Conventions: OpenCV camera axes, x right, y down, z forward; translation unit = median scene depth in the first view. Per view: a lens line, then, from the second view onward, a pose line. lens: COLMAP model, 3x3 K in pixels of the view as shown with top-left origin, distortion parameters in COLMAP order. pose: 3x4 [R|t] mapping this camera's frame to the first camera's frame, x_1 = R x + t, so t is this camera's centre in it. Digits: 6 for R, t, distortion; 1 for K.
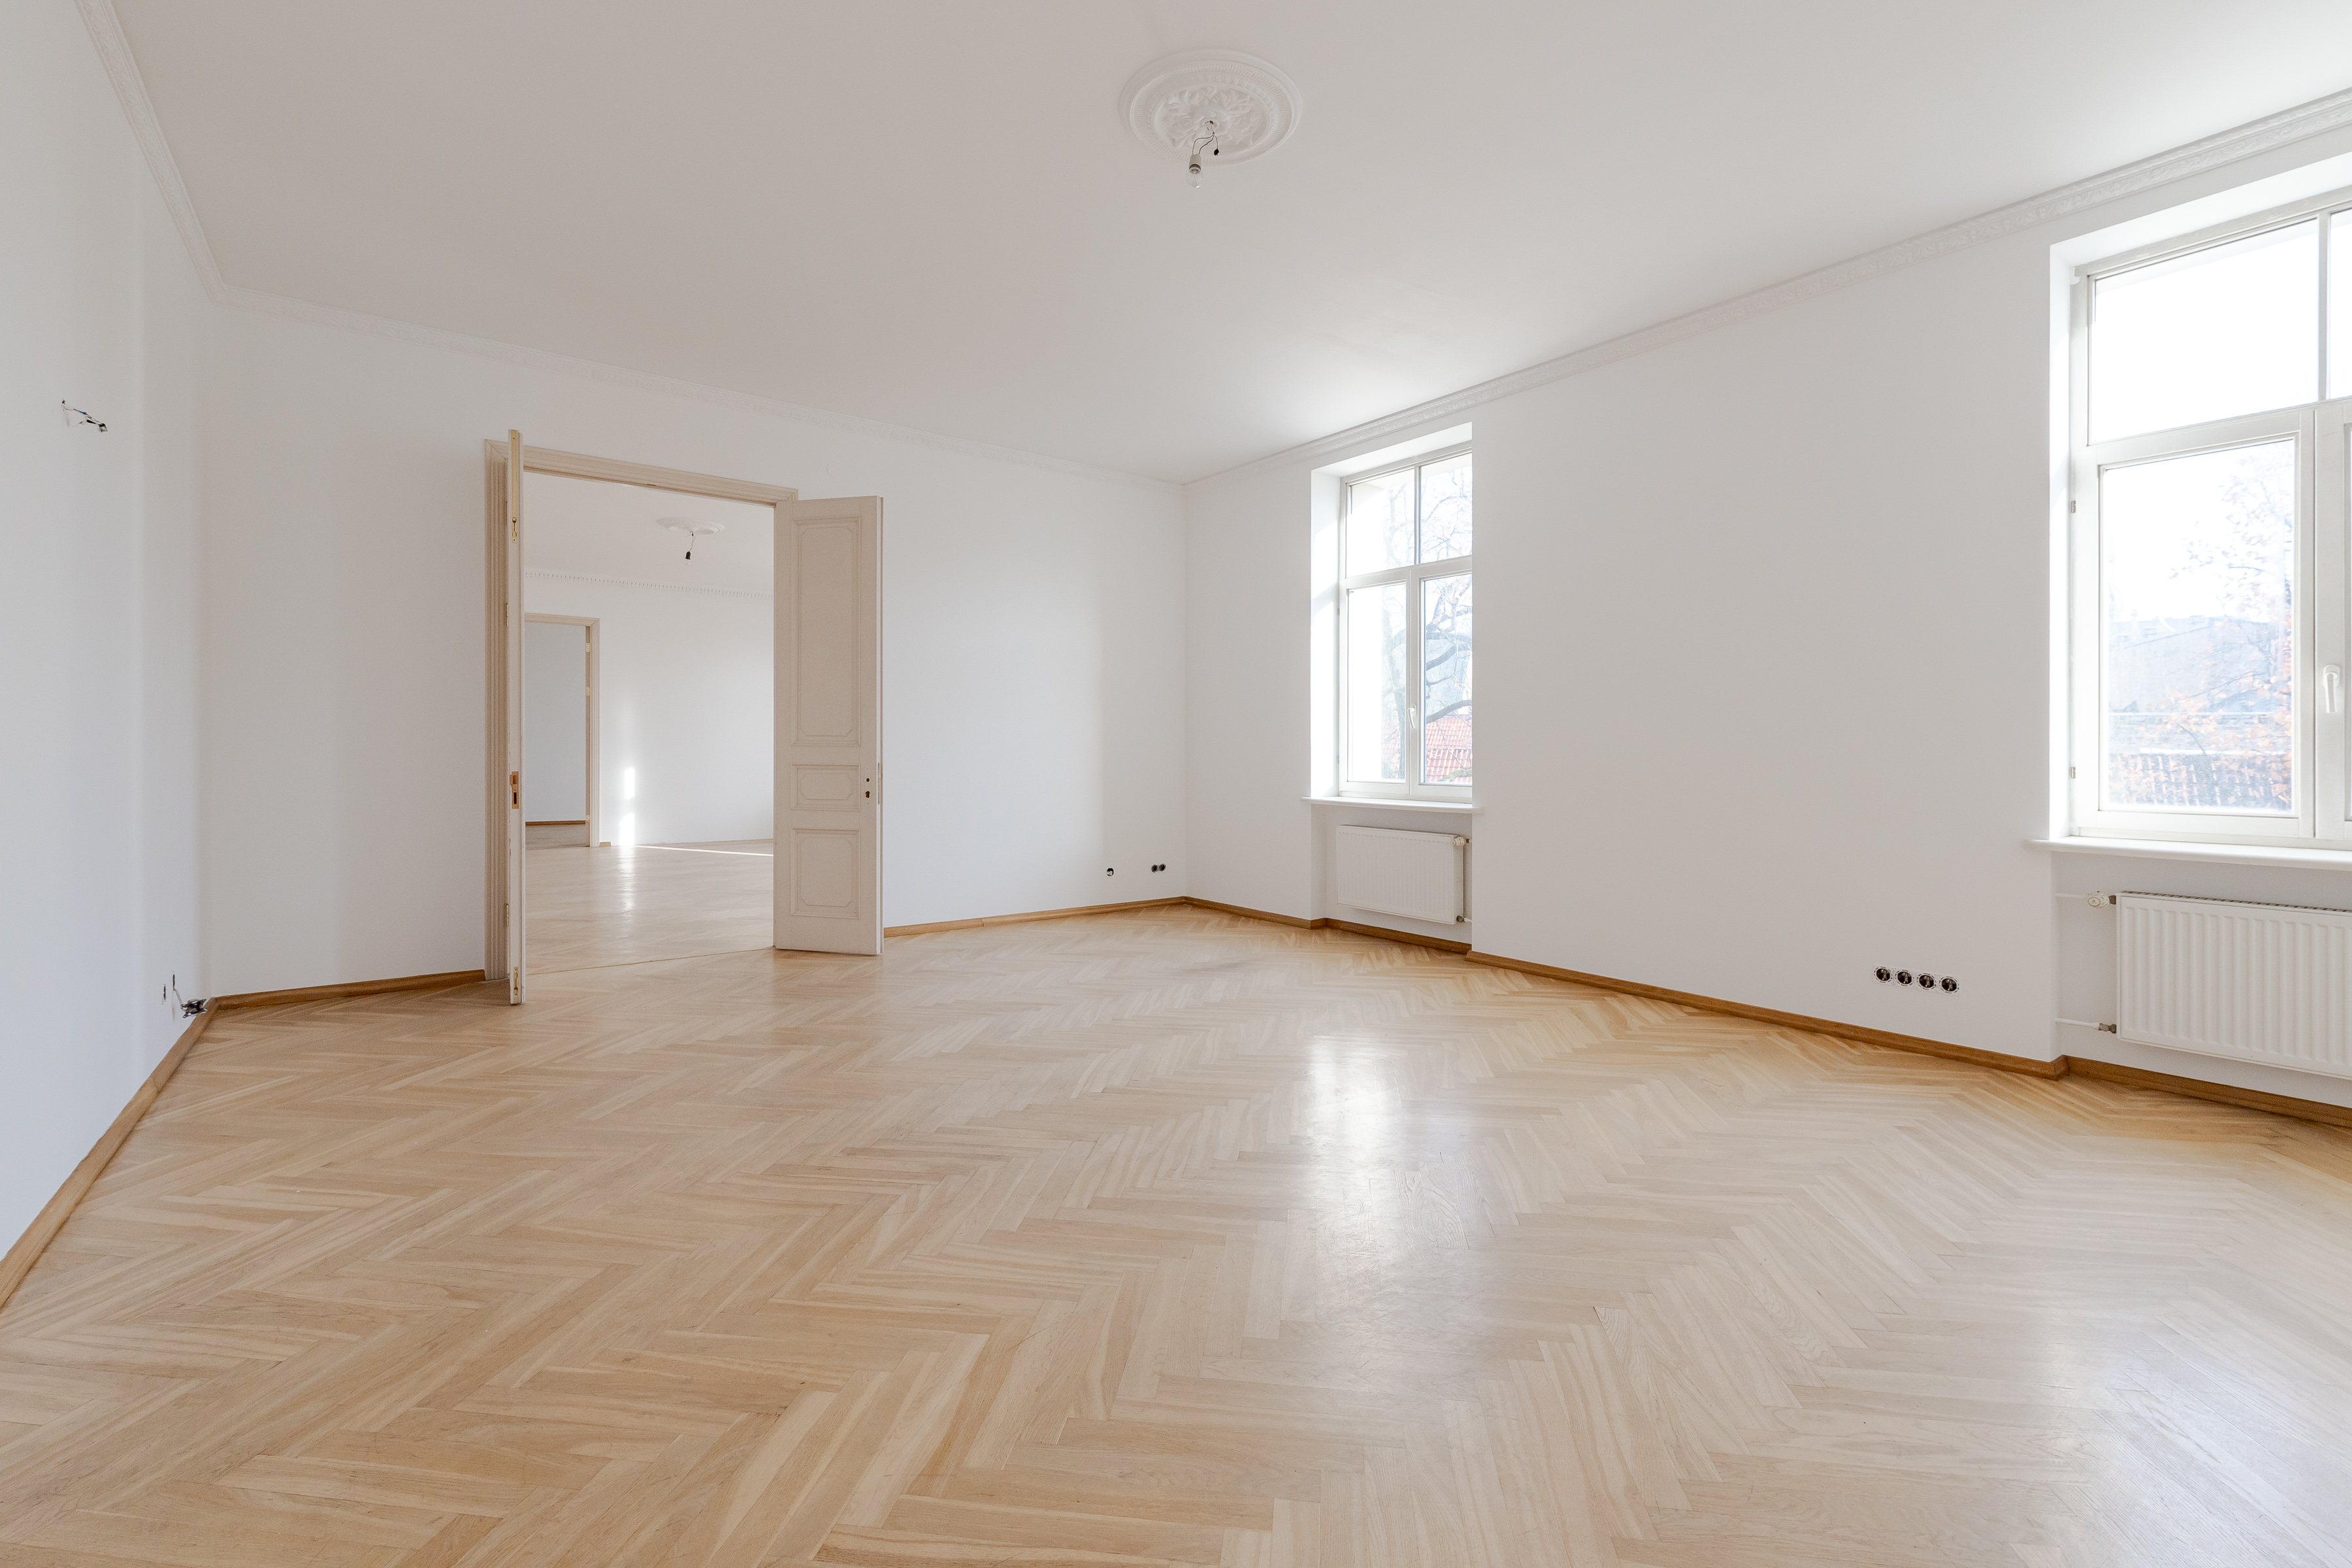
lens RADIAL K [[1017.1, 0, 1186.3], [0, 1017.1, 766.6], [0, 0, 1]] dist [-0.000598, 0.000139]
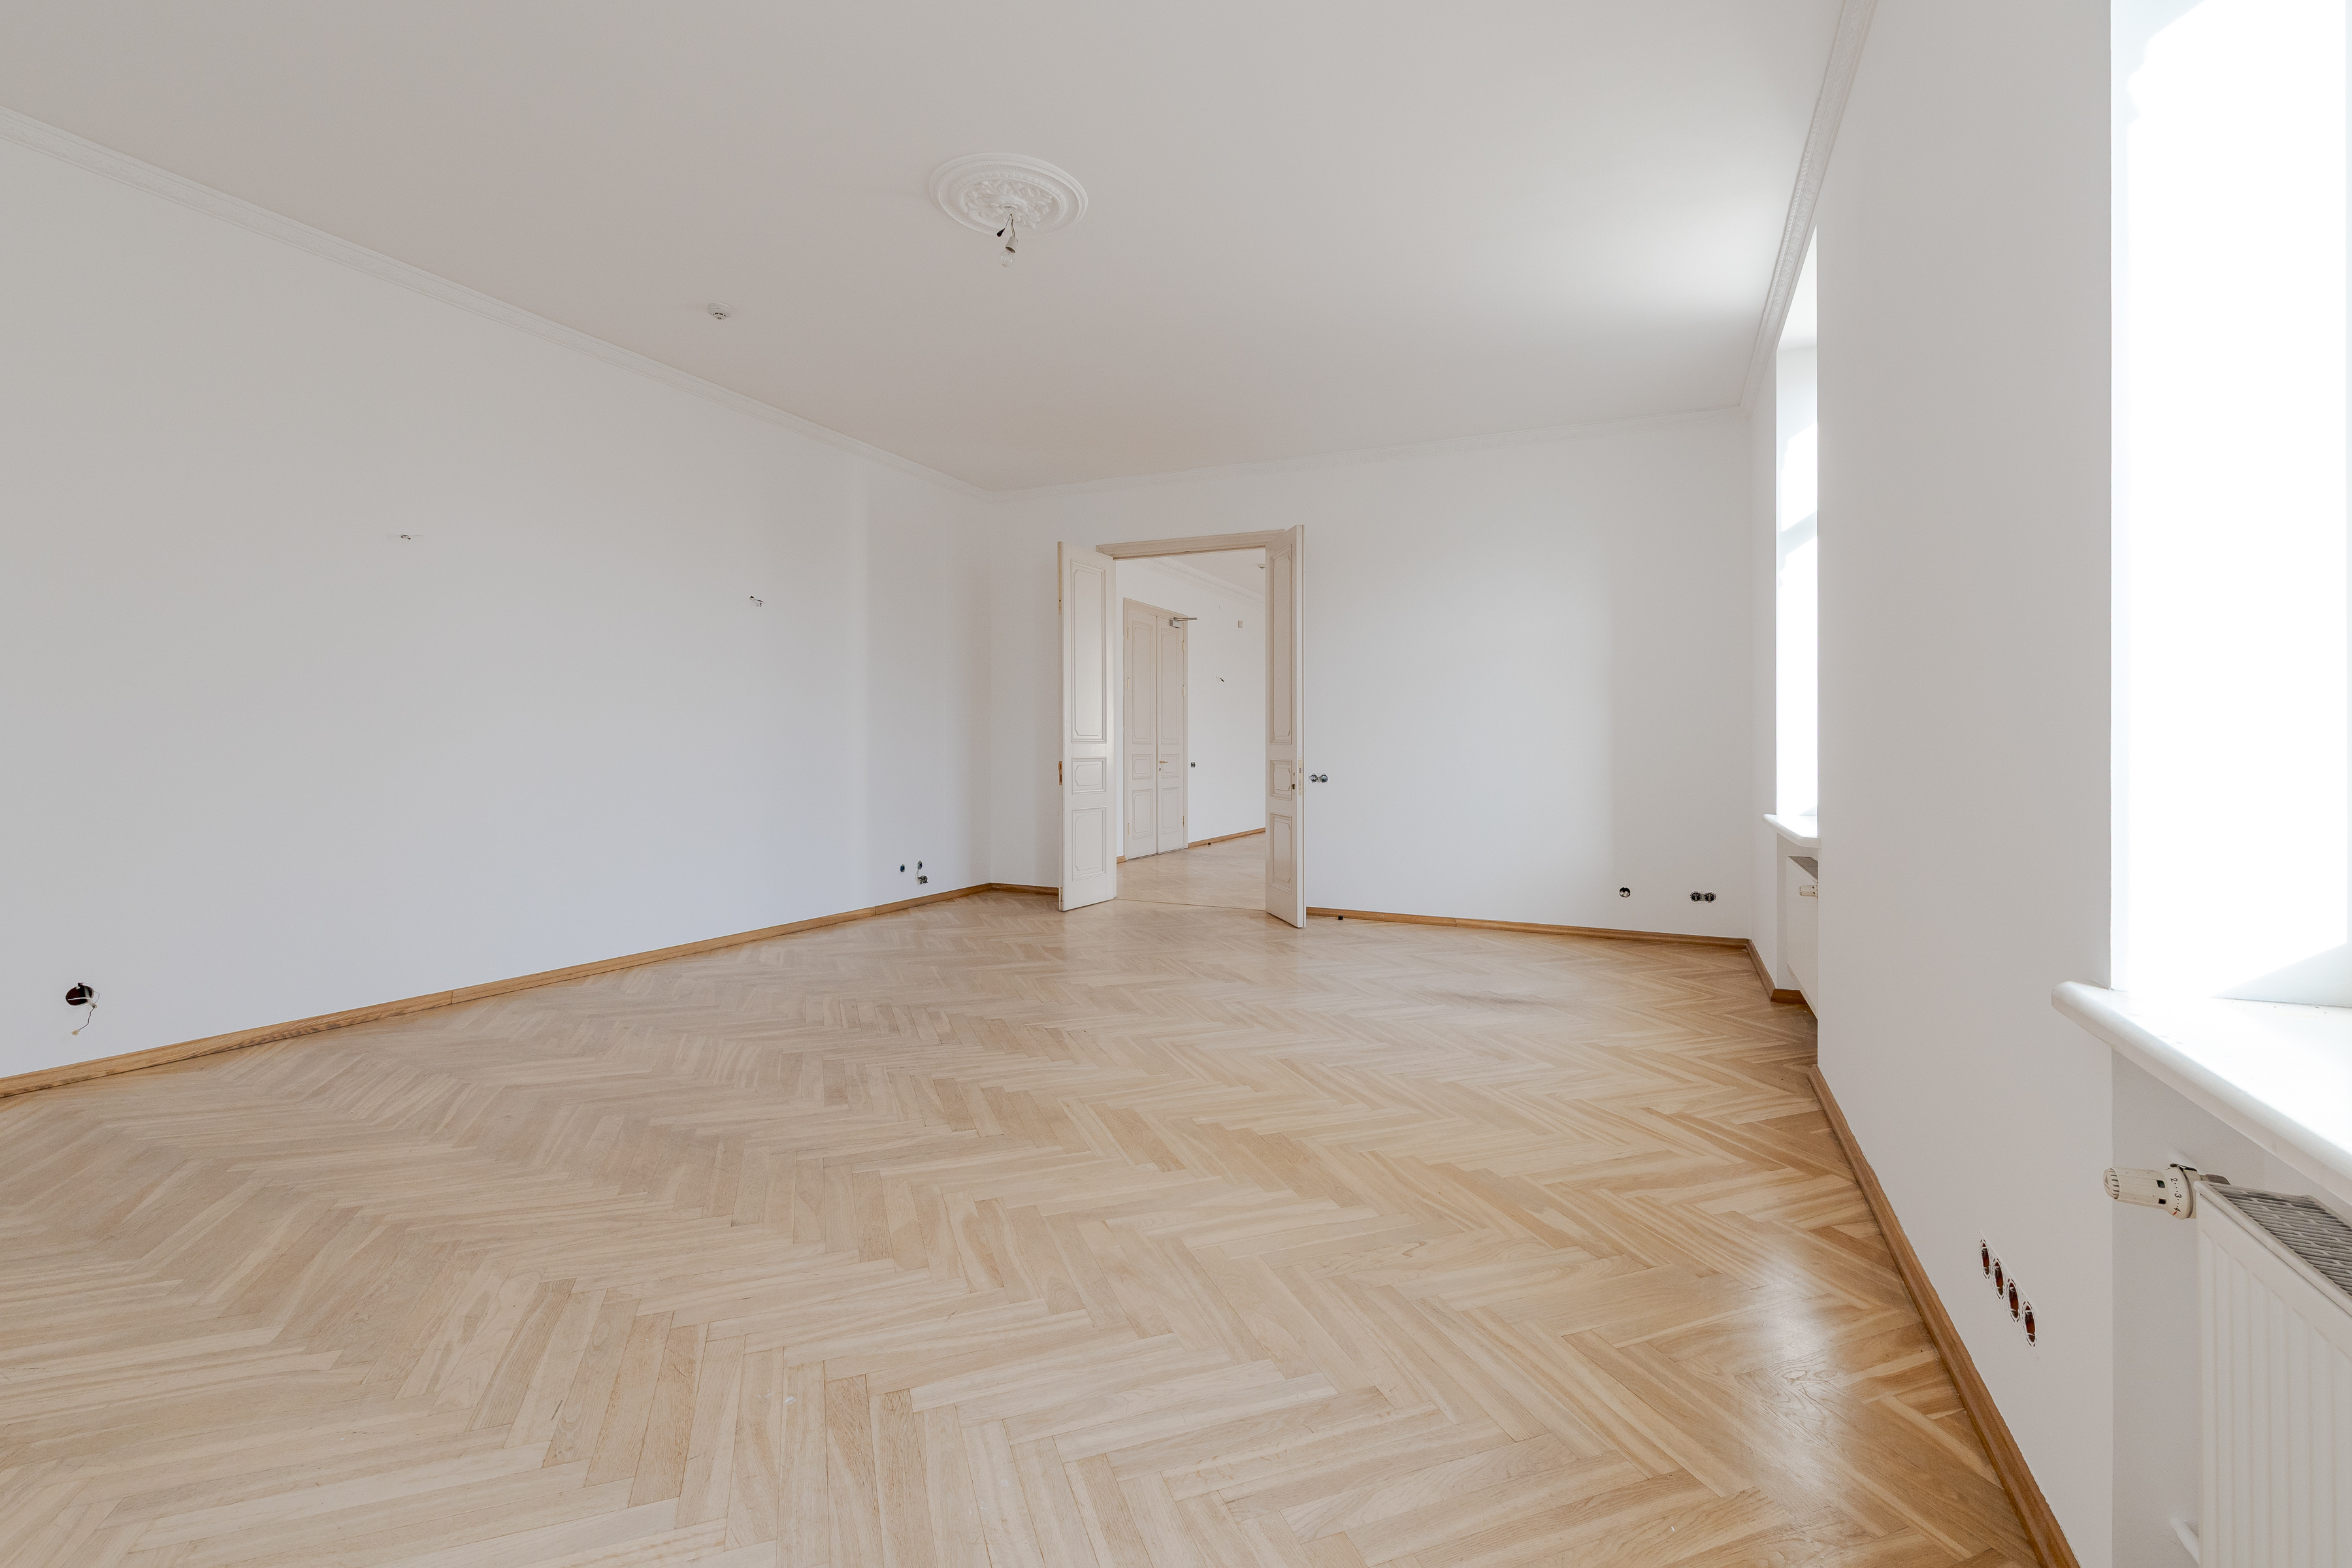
lens RADIAL K [[1017.1, 0, 1169.9], [0, 1017.1, 739.9], [0, 0, 1]] dist [-0.000598, 0.000139]
pose [[0.466353, -0.008175, -0.884561, 0.790851], [-0.018834, 0.999639, -0.019168, -0.000142], [0.884398, 0.025599, 0.466030, 0.423074]]
